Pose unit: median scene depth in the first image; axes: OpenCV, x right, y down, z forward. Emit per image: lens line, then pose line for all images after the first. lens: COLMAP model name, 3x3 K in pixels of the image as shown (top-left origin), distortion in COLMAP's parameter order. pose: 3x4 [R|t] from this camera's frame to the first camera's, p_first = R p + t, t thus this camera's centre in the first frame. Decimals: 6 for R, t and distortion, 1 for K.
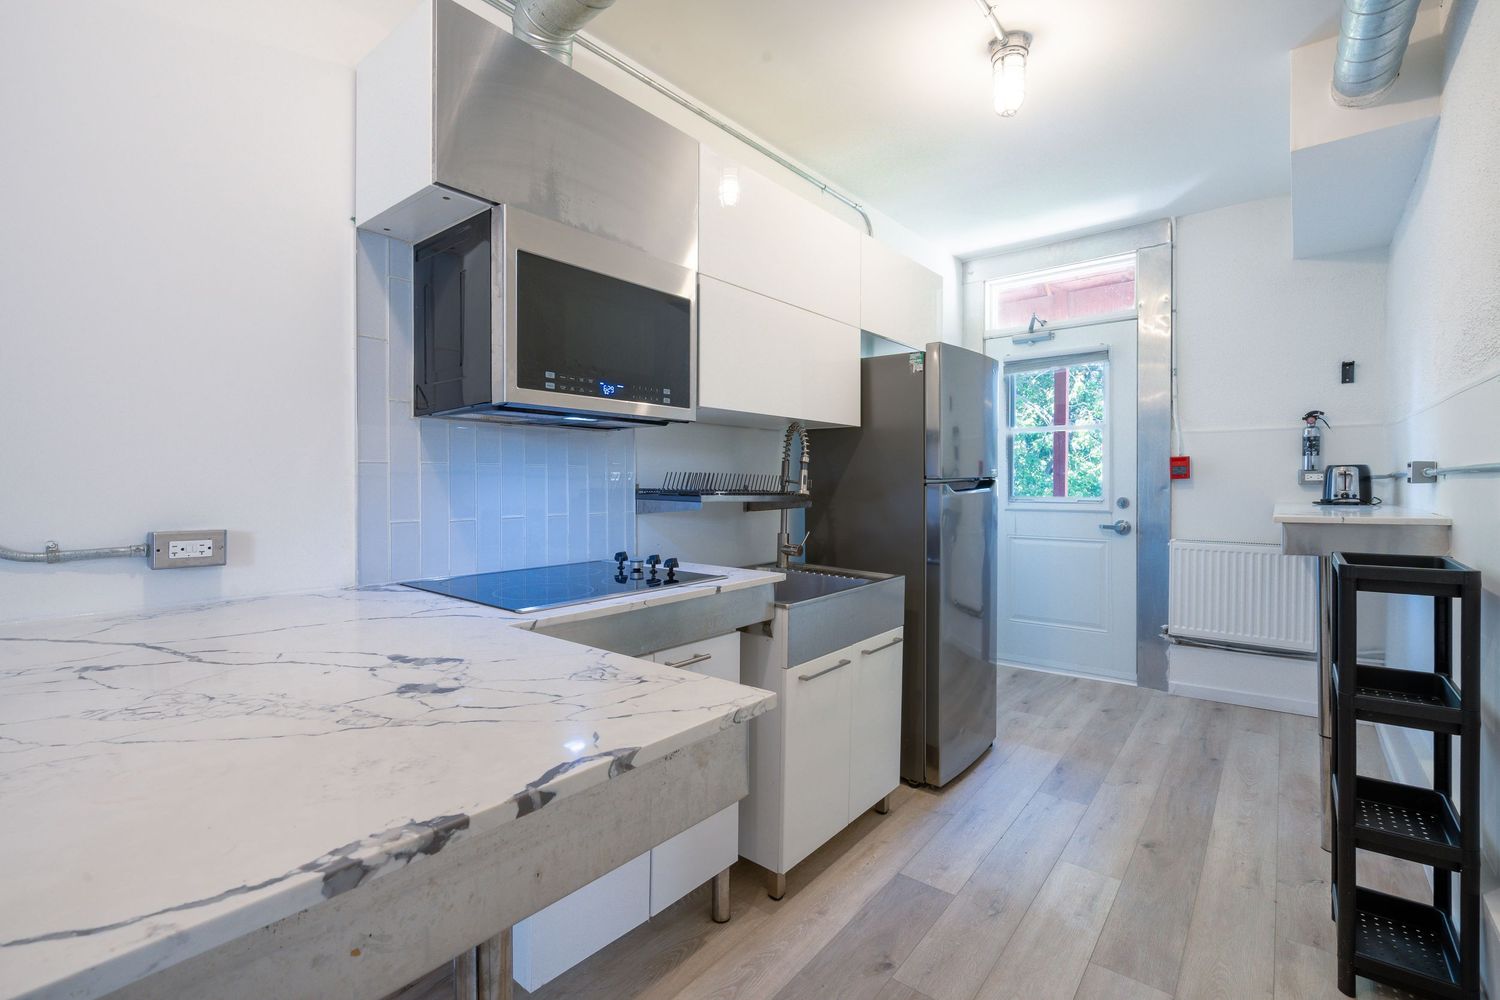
lens RADIAL K [[685.5, 0, 743.4], [0, 685.5, 487.7], [0, 0, 1]] dist [-0.001639, 0.000462]
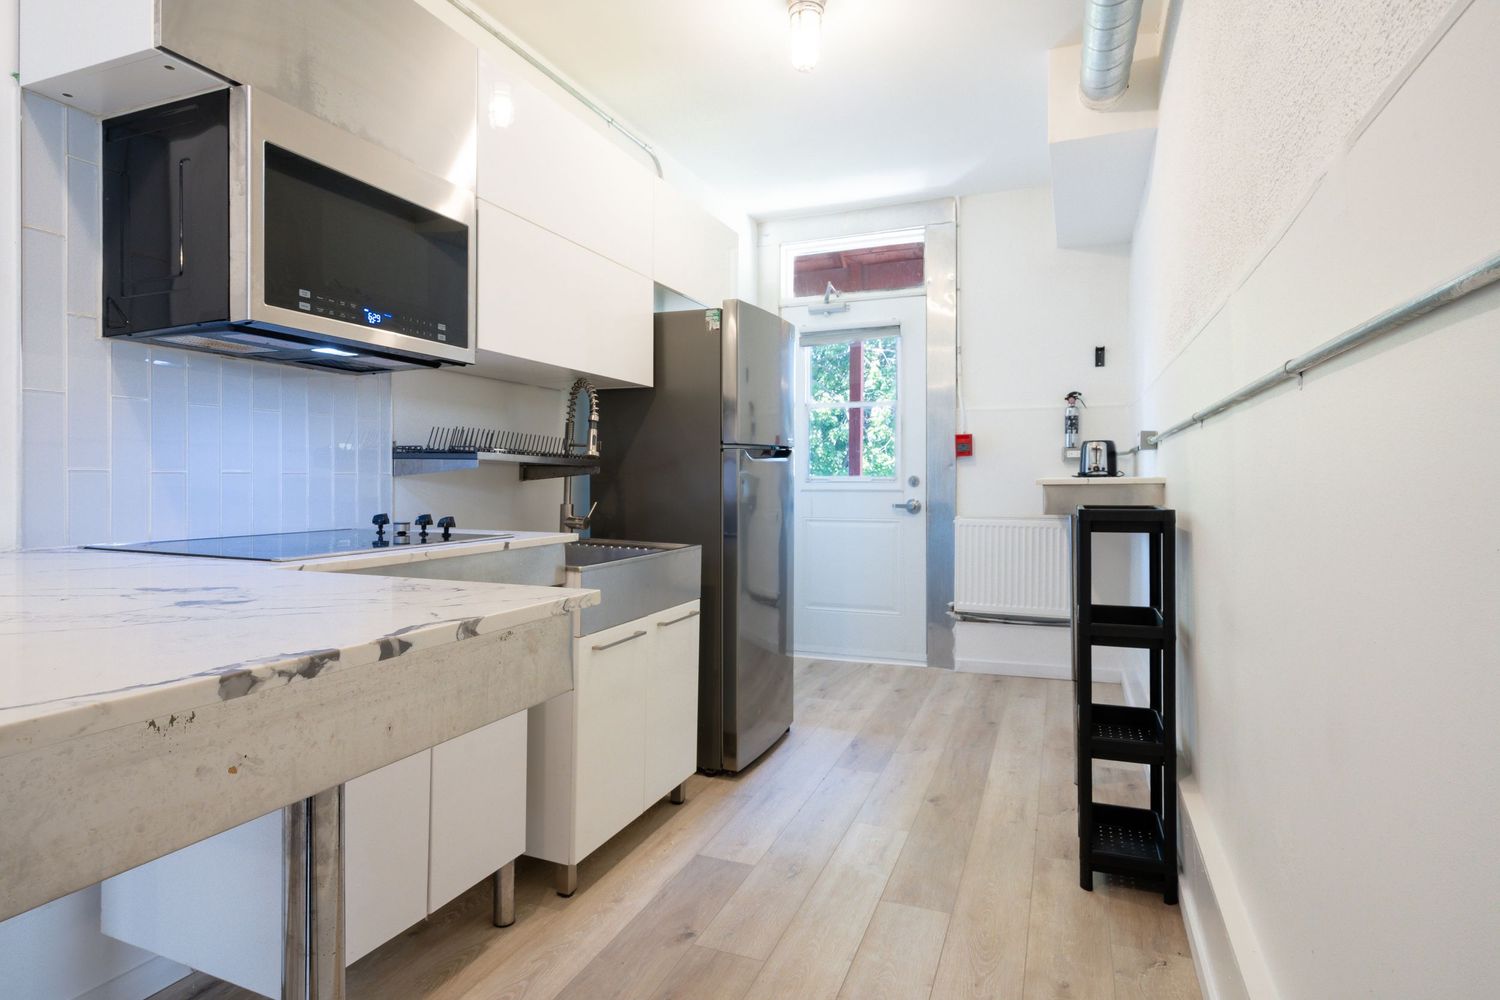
lens RADIAL K [[823.5, 0, 750.3], [0, 823.5, 481.1], [0, 0, 1]] dist [0.005515, 0.000756]
pose [[0.954058, 0.001517, 0.299617, -0.045867], [0.000871, 0.999969, -0.007834, 0.059714], [-0.299620, 0.007735, 0.954027, -0.111565]]
